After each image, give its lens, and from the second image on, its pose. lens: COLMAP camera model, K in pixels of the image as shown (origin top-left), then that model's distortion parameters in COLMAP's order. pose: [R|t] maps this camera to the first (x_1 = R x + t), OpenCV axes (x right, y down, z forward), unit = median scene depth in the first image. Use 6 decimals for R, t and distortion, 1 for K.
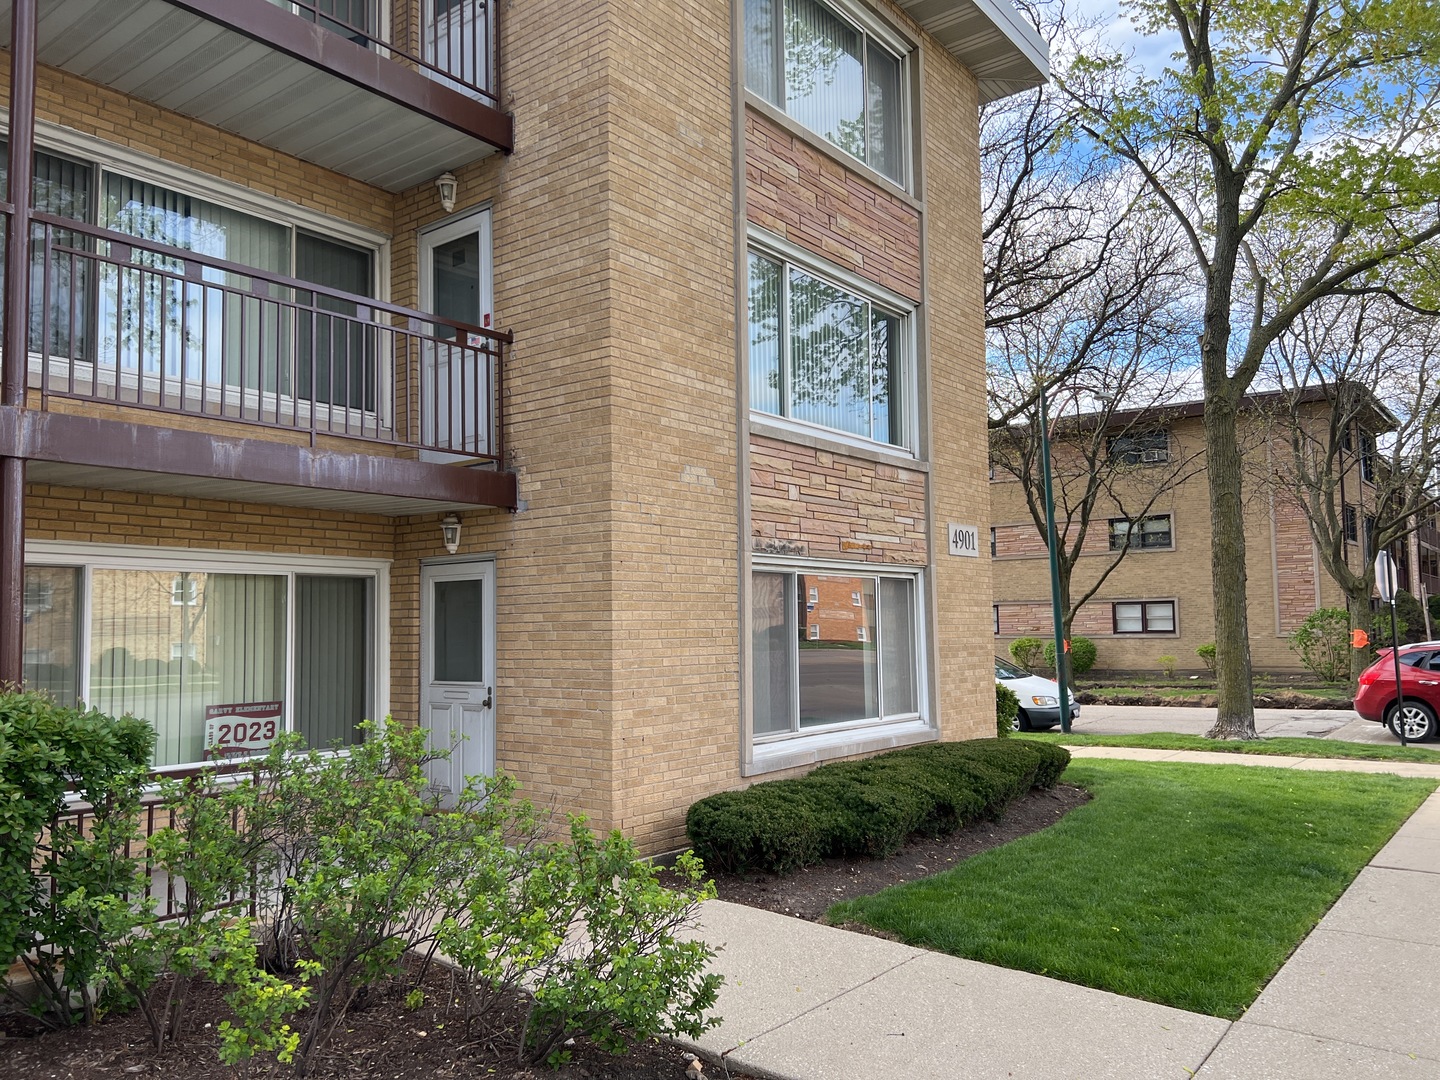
lens RADIAL K [[1105.6, 0, 720.0], [0, 1105.6, 540.0], [0, 0, 1]] dist [0.145859, -0.296346]
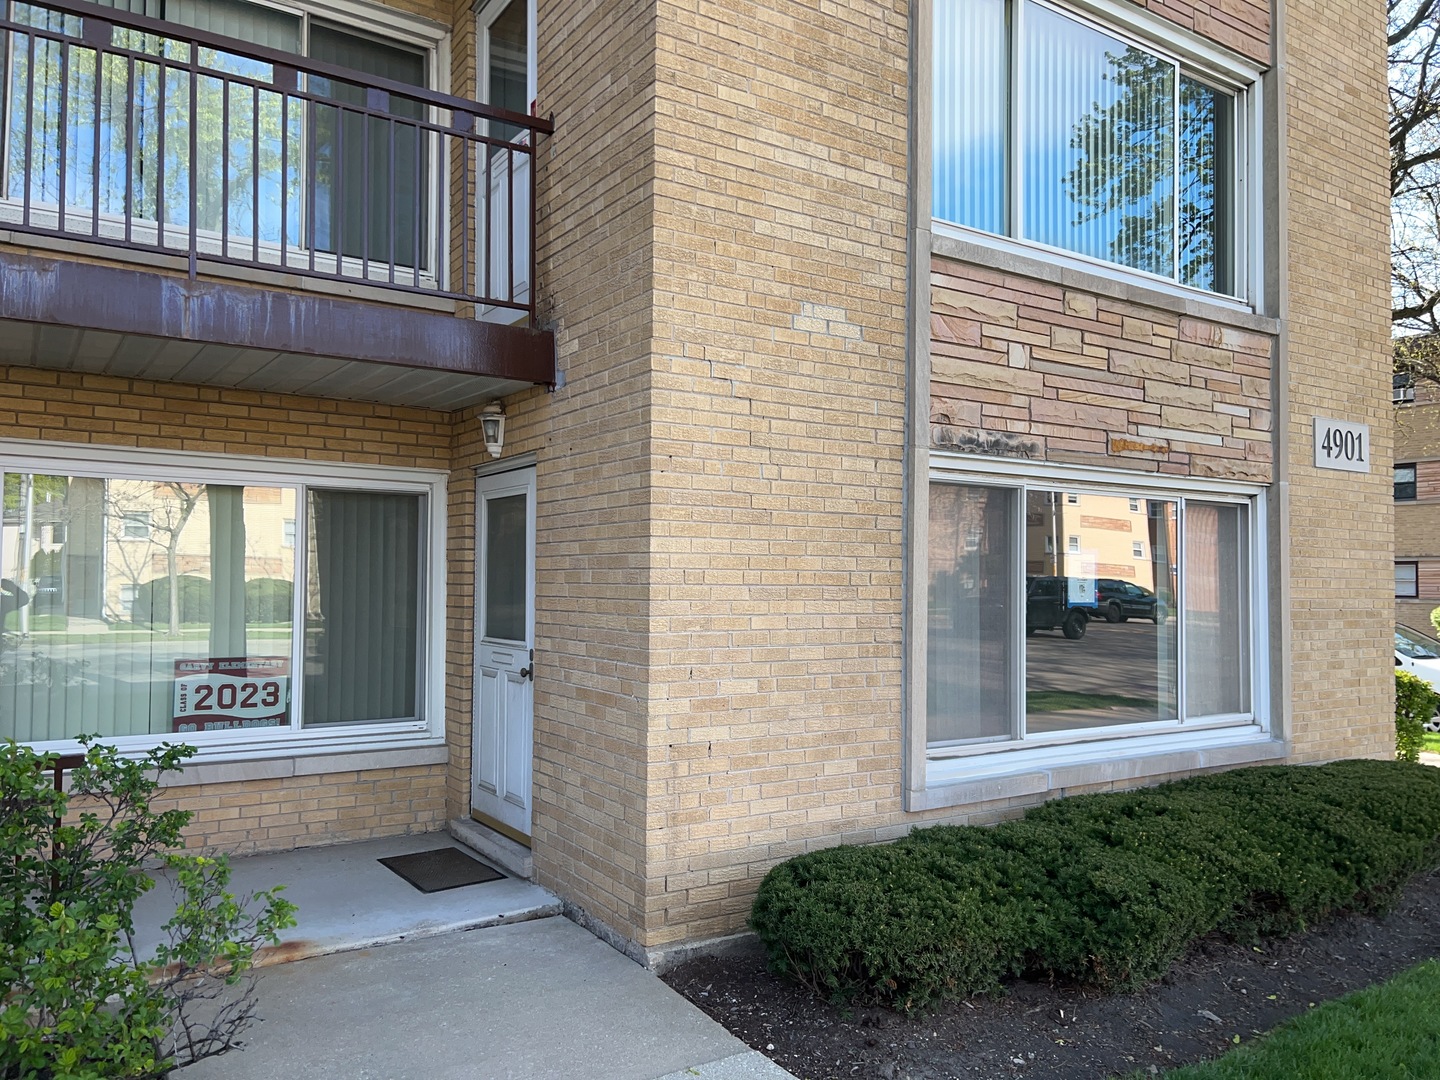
lens RADIAL K [[1083.6, 0, 725.5], [0, 1083.6, 543.7], [0, 0, 1]] dist [0.068751, -0.080820]
pose [[0.948309, 0.009719, -0.317199, 0.114272], [0.004249, 0.999052, 0.043315, 0.037382], [0.317320, -0.042423, 0.947369, 0.396787]]
